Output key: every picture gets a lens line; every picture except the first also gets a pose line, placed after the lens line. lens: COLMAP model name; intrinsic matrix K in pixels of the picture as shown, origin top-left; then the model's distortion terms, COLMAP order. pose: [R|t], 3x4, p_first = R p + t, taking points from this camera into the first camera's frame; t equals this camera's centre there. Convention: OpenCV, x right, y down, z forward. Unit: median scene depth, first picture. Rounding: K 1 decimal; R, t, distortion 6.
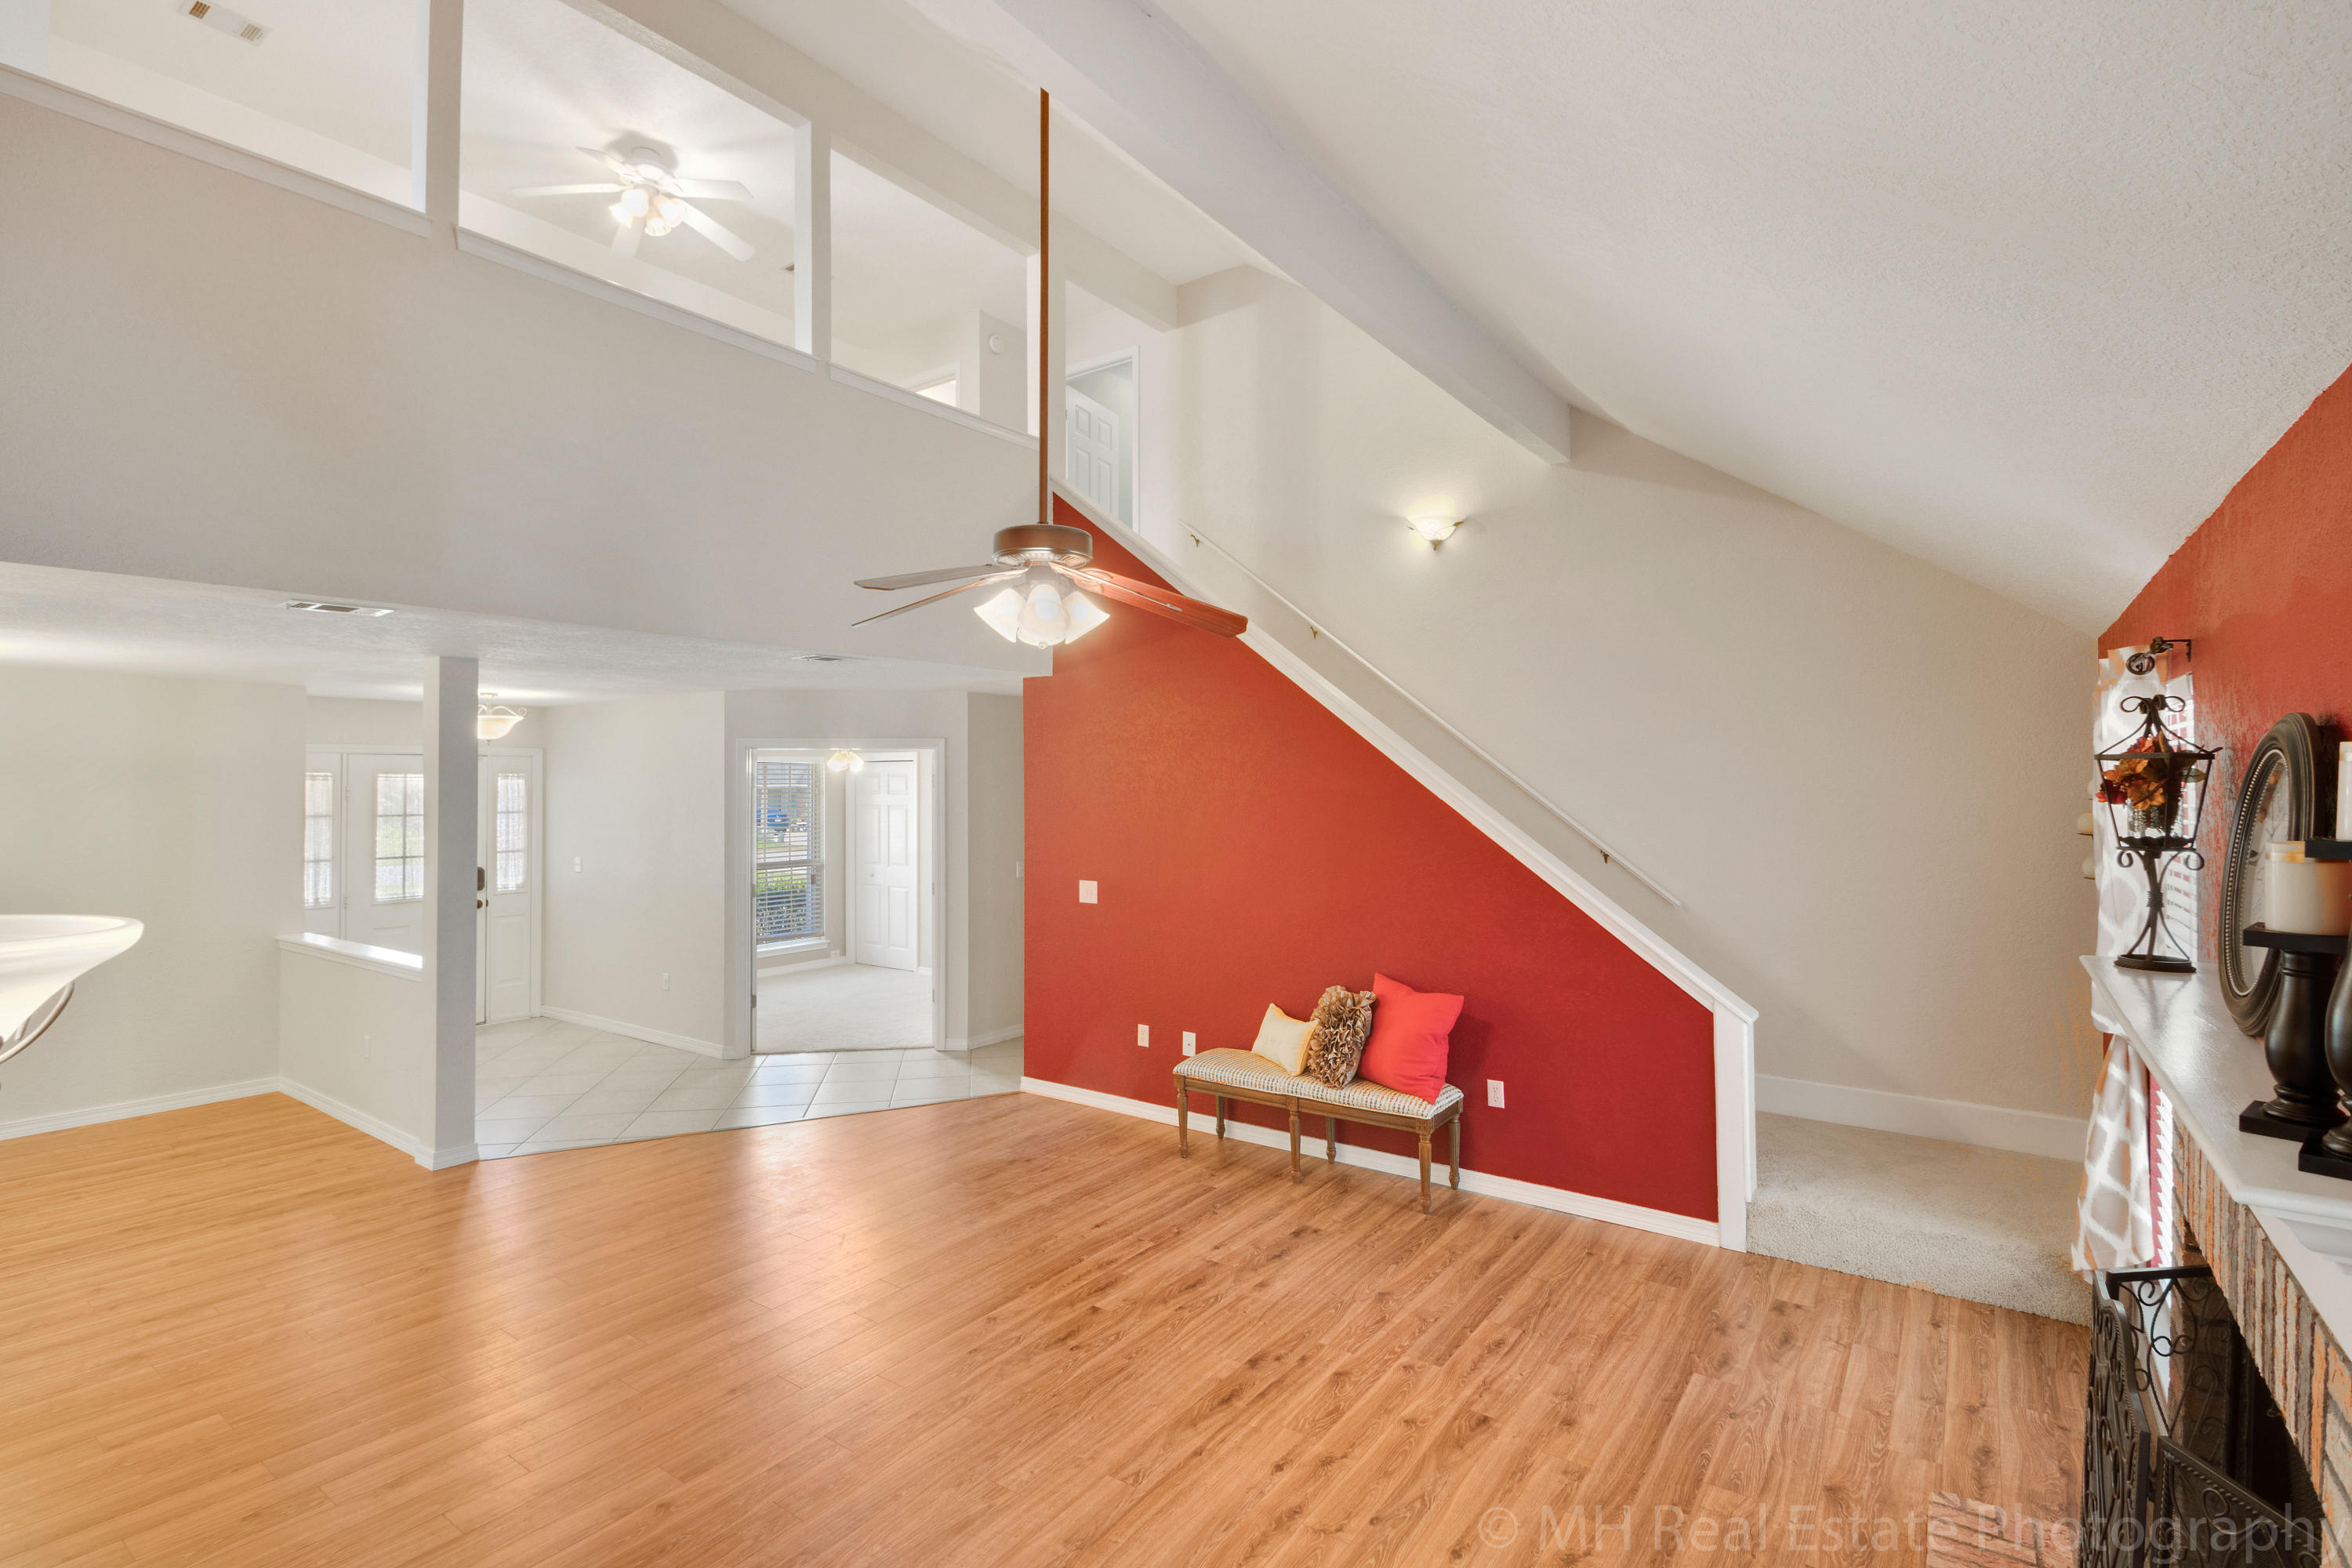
lens RADIAL K [[1125.3, 0, 1157.2], [0, 1125.3, 763.6], [0, 0, 1]] dist [0.004960, -0.008044]
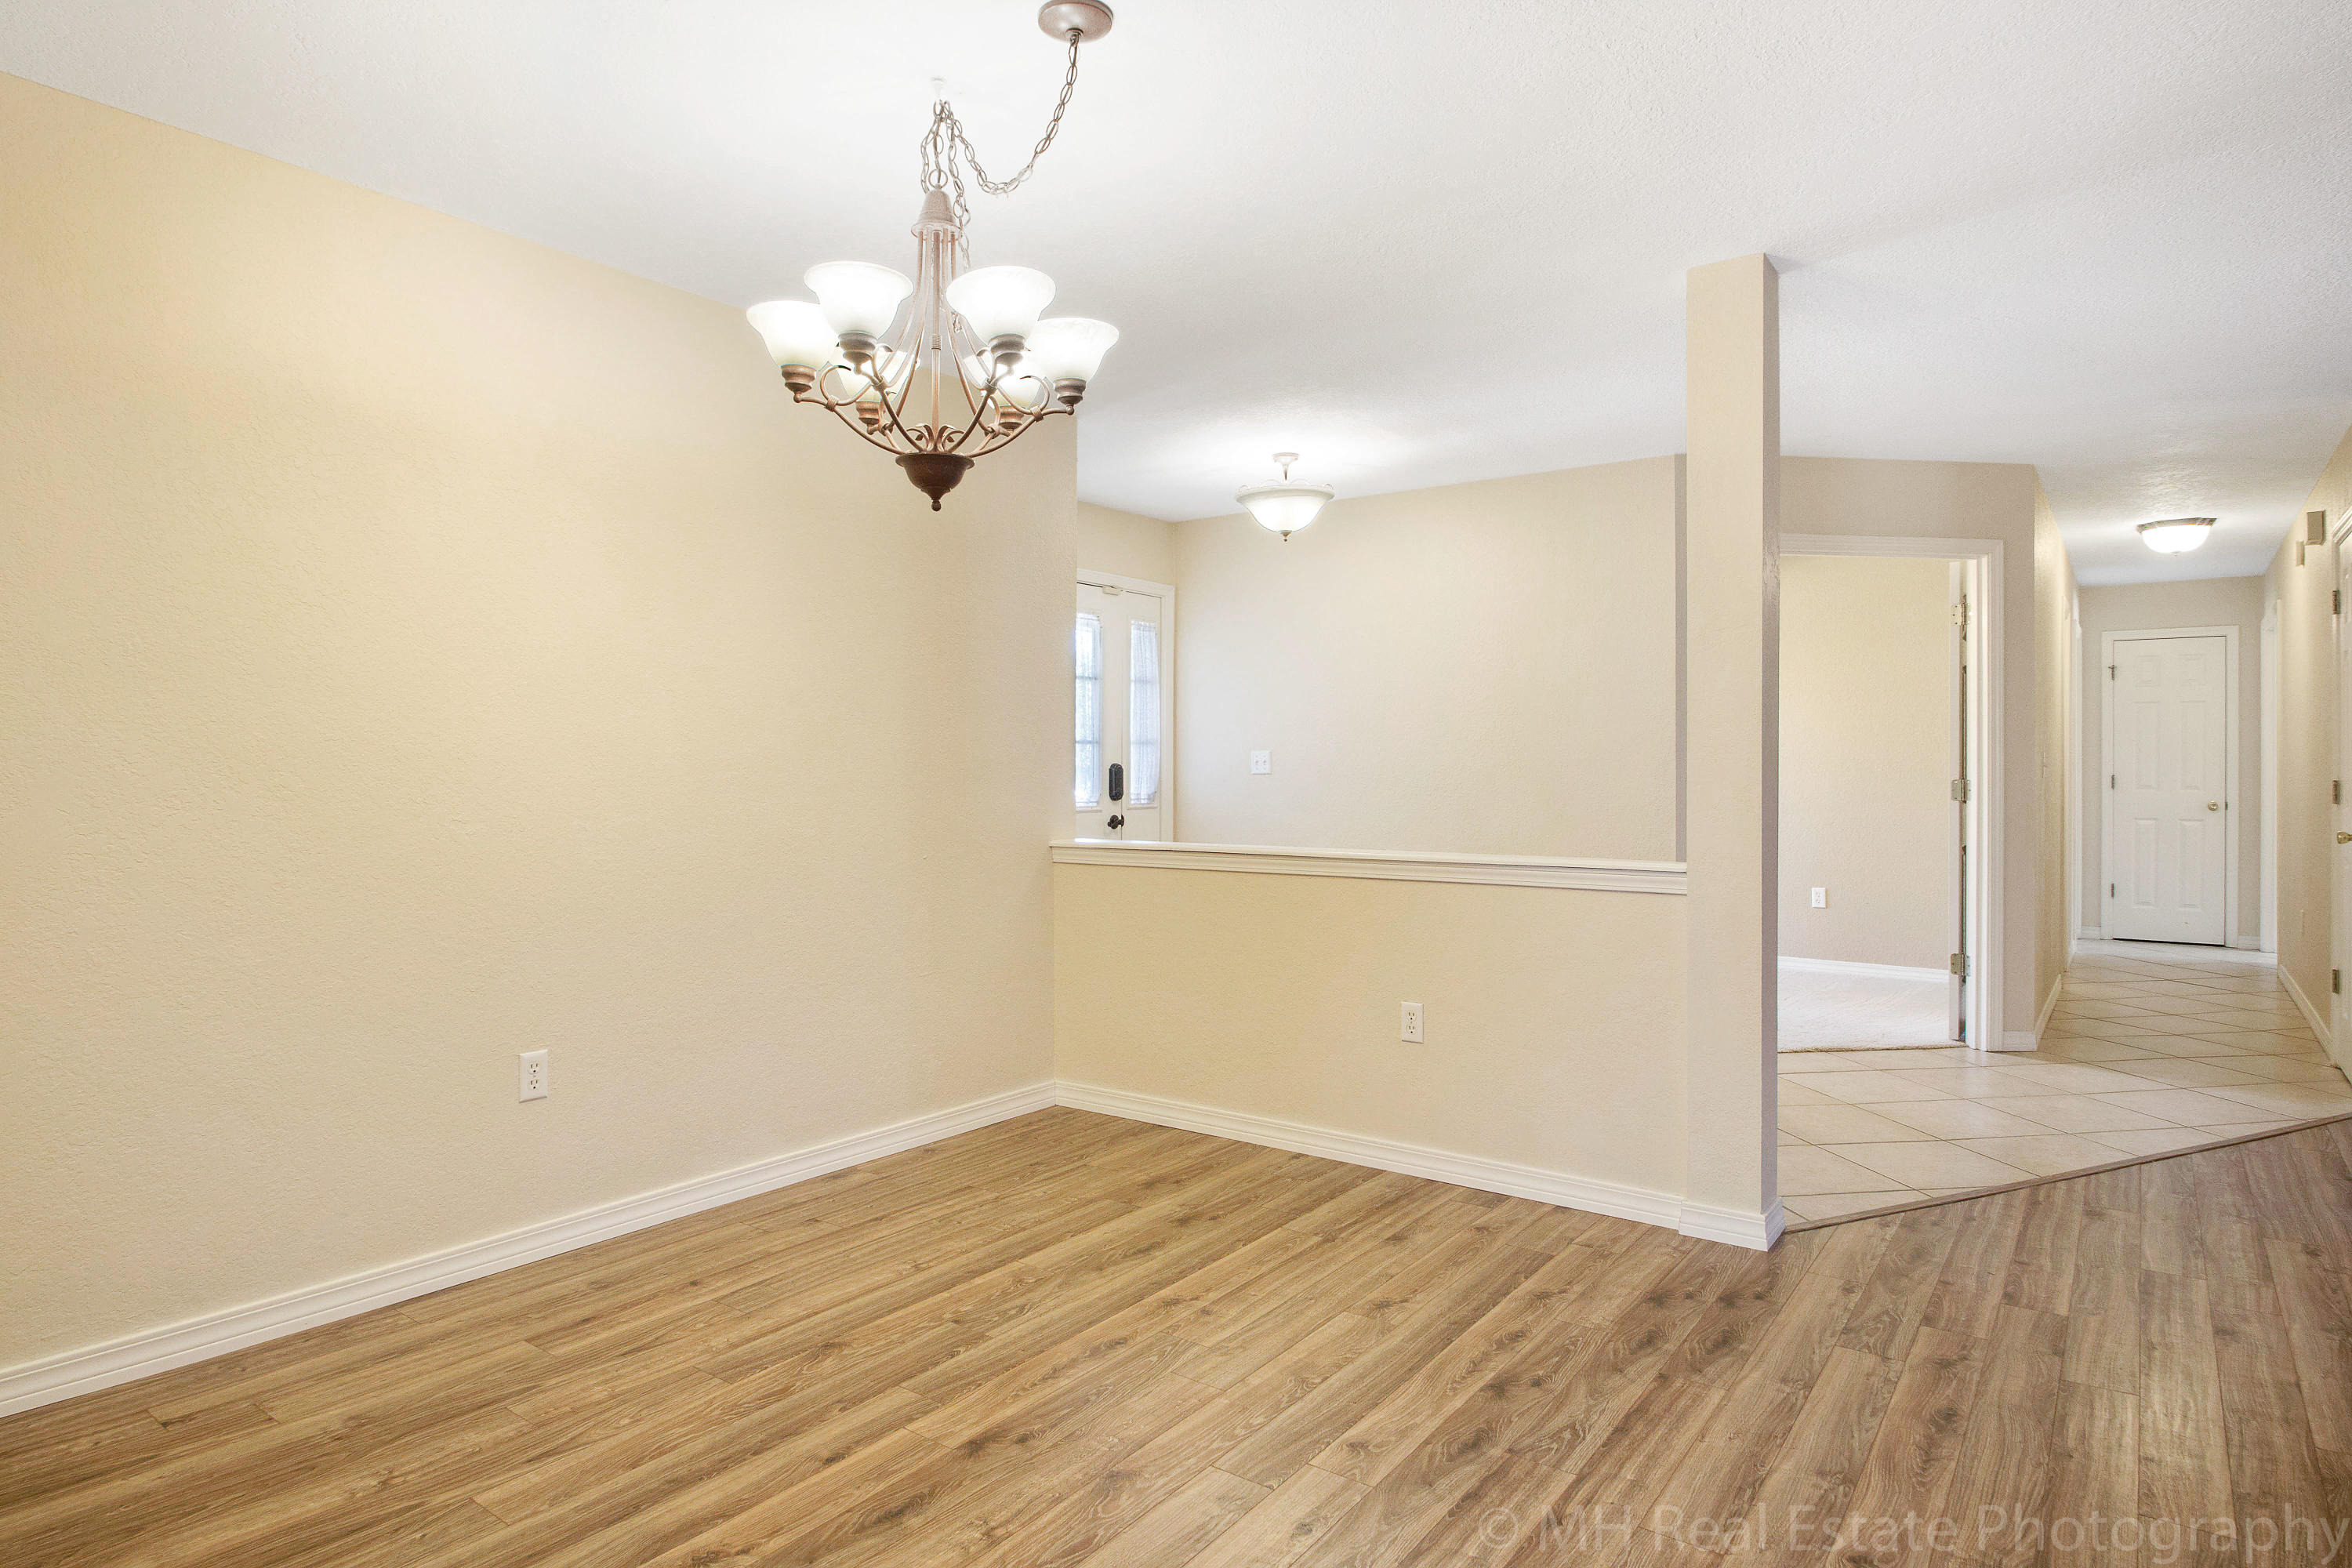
lens RADIAL K [[1316.6, 0, 1156.4], [0, 1316.6, 777.0], [0, 0, 1]] dist [0.000875, -0.005859]
pose [[0.999969, 0.005742, 0.005309, -1.078990], [-0.005798, 0.999928, 0.010475, 0.170453], [-0.005249, -0.010506, 0.999931, 0.487488]]
